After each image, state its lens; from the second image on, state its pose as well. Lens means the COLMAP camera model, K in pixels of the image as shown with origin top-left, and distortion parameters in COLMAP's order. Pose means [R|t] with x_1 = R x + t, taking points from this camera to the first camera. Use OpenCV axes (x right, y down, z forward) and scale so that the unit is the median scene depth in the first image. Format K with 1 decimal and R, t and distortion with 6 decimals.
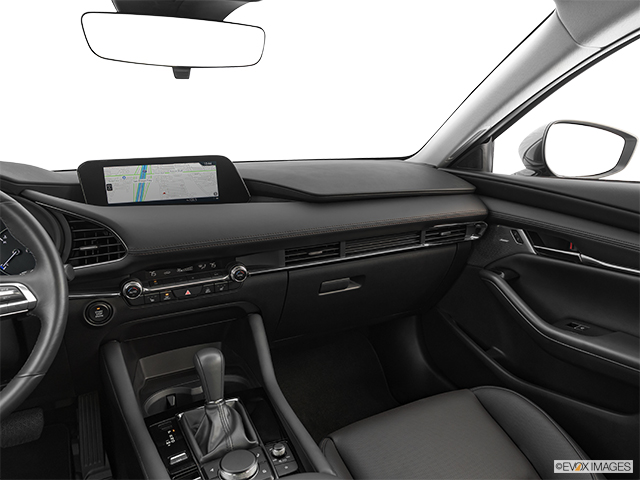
lens RADIAL K [[492.9, 0, 337.4], [0, 492.9, 240.4], [0, 0, 1]] dist [0.001668, 0.001719]
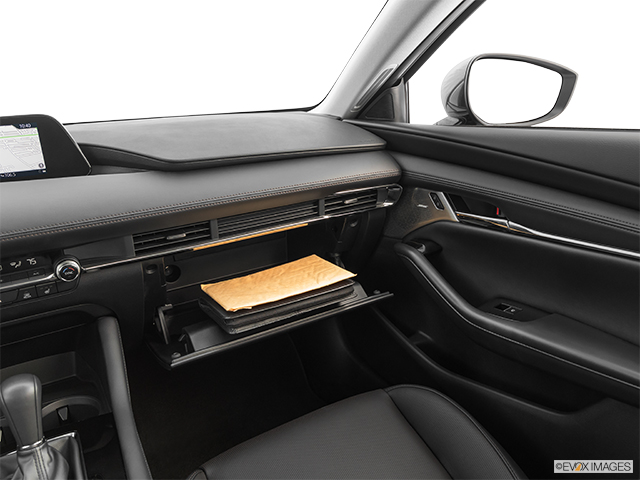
lens RADIAL K [[523.5, 0, 320.0], [0, 523.5, 240.0], [0, 0, 1]] dist [-0.009640, -0.000205]
pose [[0.996902, -0.051882, 0.059110, 0.120759], [0.047380, 0.996044, 0.075172, -0.018660], [-0.062776, -0.072138, 0.995417, 0.148911]]
